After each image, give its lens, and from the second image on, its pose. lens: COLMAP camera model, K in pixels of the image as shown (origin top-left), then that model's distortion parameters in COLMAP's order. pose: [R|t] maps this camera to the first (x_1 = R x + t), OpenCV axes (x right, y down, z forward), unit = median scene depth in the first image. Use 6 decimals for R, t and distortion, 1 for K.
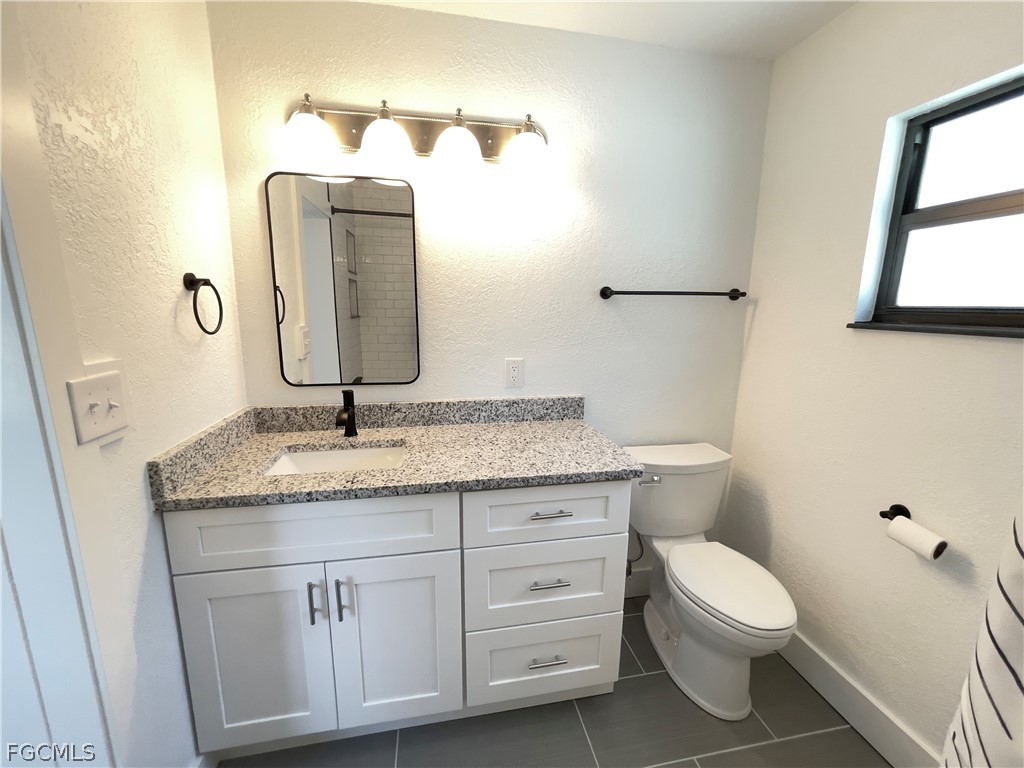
lens RADIAL K [[420.0, 0, 506.0], [0, 420.0, 388.5], [0, 0, 1]] dist [-0.005788, 0.002719]
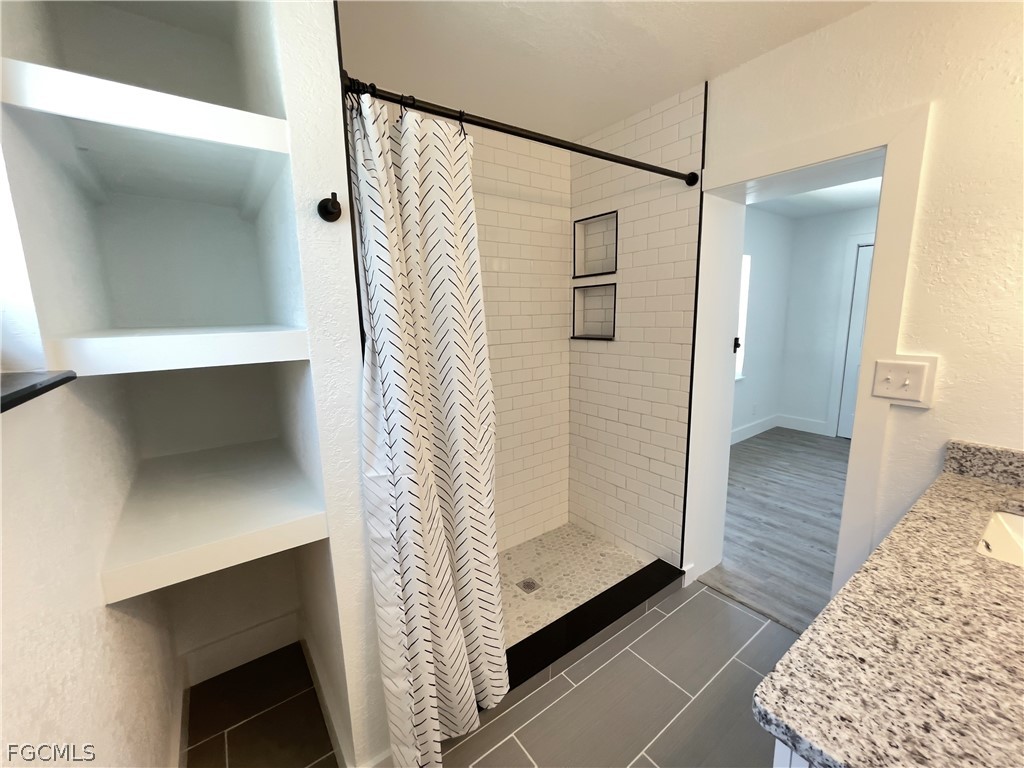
lens RADIAL K [[420.0, 0, 513.3], [0, 420.0, 383.2], [0, 0, 1]] dist [-0.005788, 0.002719]
pose [[-0.896994, 0.078257, -0.435061, 0.729238], [-0.079538, 0.939568, 0.332994, -0.250964], [0.434828, 0.333298, -0.836563, 1.161220]]
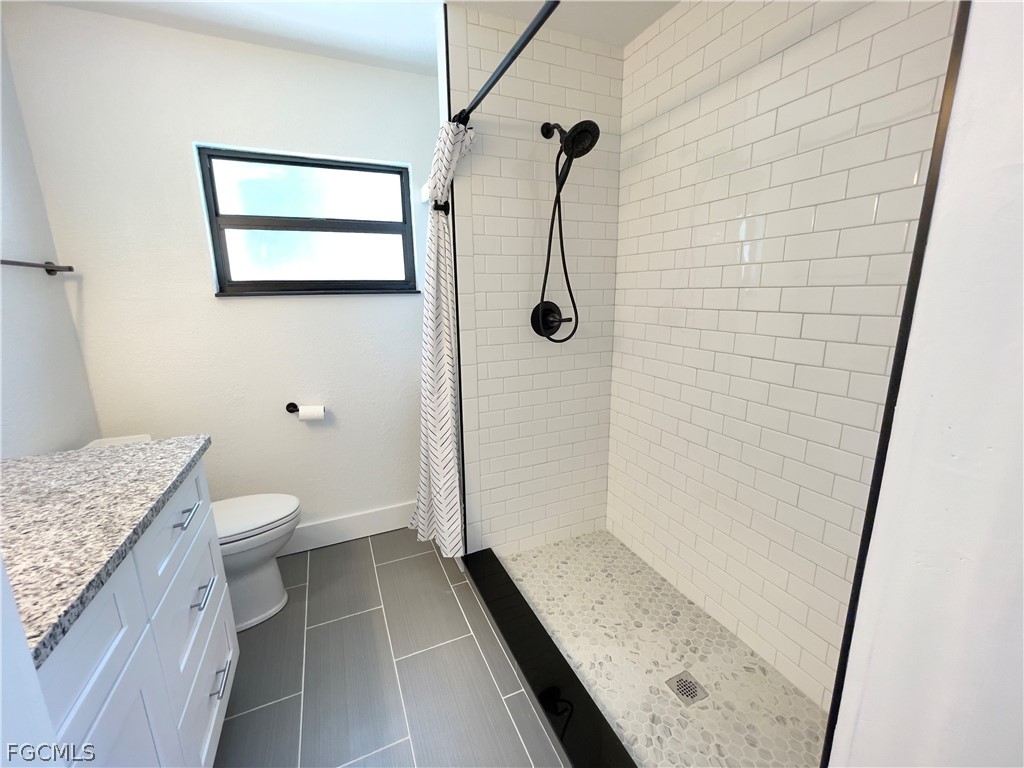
lens RADIAL K [[420.0, 0, 511.7], [0, 420.0, 386.5], [0, 0, 1]] dist [-0.005788, 0.002719]
pose [[-0.224518, -0.216762, 0.950056, -0.792849], [0.204855, 0.942661, 0.263487, -0.040238], [-0.952694, 0.253781, -0.167239, 0.444563]]
